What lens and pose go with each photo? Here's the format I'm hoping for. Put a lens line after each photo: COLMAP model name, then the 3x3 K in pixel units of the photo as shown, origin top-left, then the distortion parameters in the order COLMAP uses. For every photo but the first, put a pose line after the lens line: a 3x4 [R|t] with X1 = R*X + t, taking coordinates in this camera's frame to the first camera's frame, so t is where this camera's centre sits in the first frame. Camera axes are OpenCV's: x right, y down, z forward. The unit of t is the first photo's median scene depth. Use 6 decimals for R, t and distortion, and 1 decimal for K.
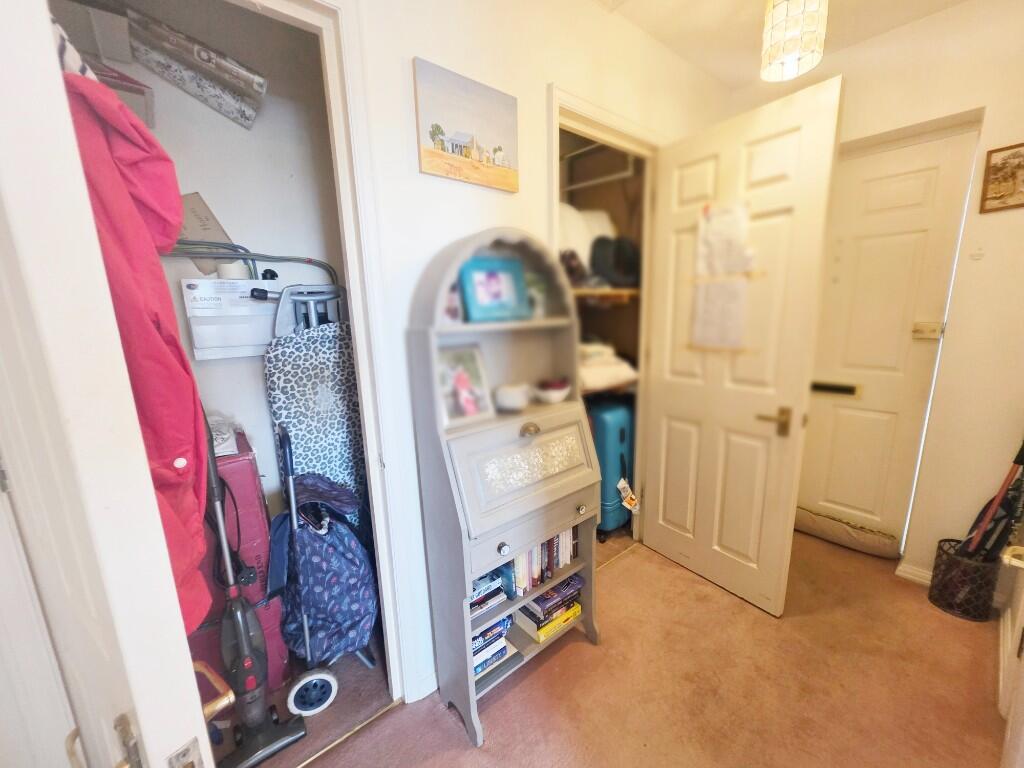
lens RADIAL K [[416.4, 0, 510.1], [0, 416.4, 389.4], [0, 0, 1]] dist [0.000434, 0.005649]
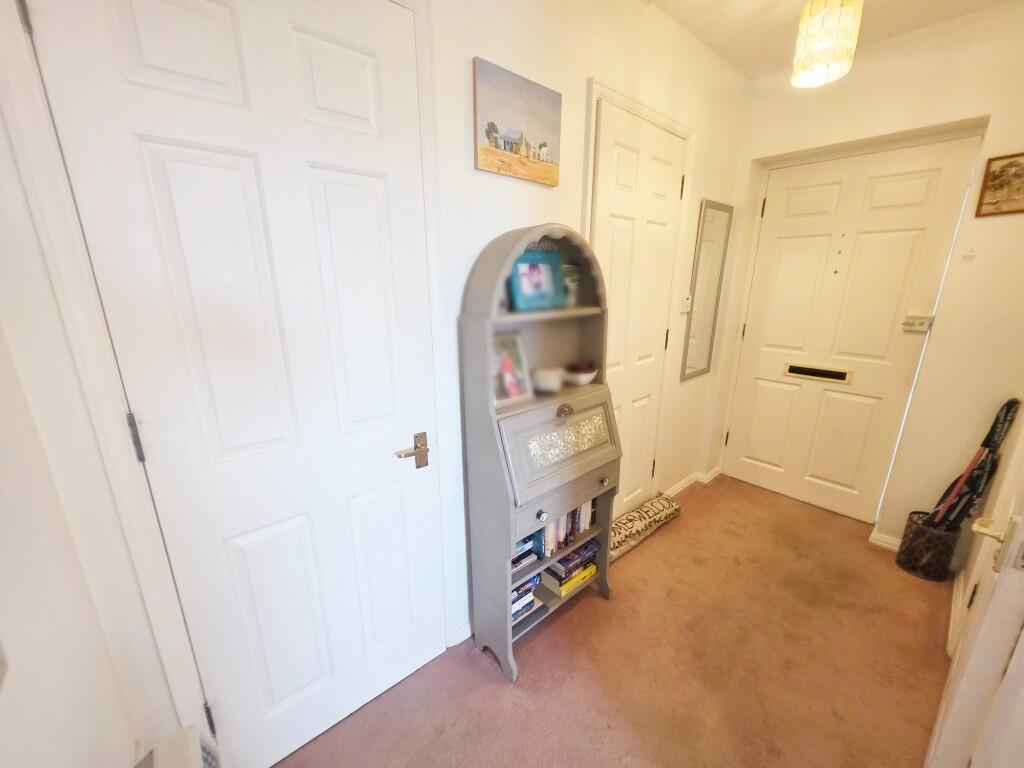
lens RADIAL K [[416.4, 0, 510.1], [0, 416.4, 389.4], [0, 0, 1]] dist [0.000434, 0.005649]
pose [[0.999221, 0.021397, 0.033148, -0.127432], [-0.023649, 0.997328, 0.069114, -0.029773], [-0.031580, -0.069845, 0.997058, -0.086016]]
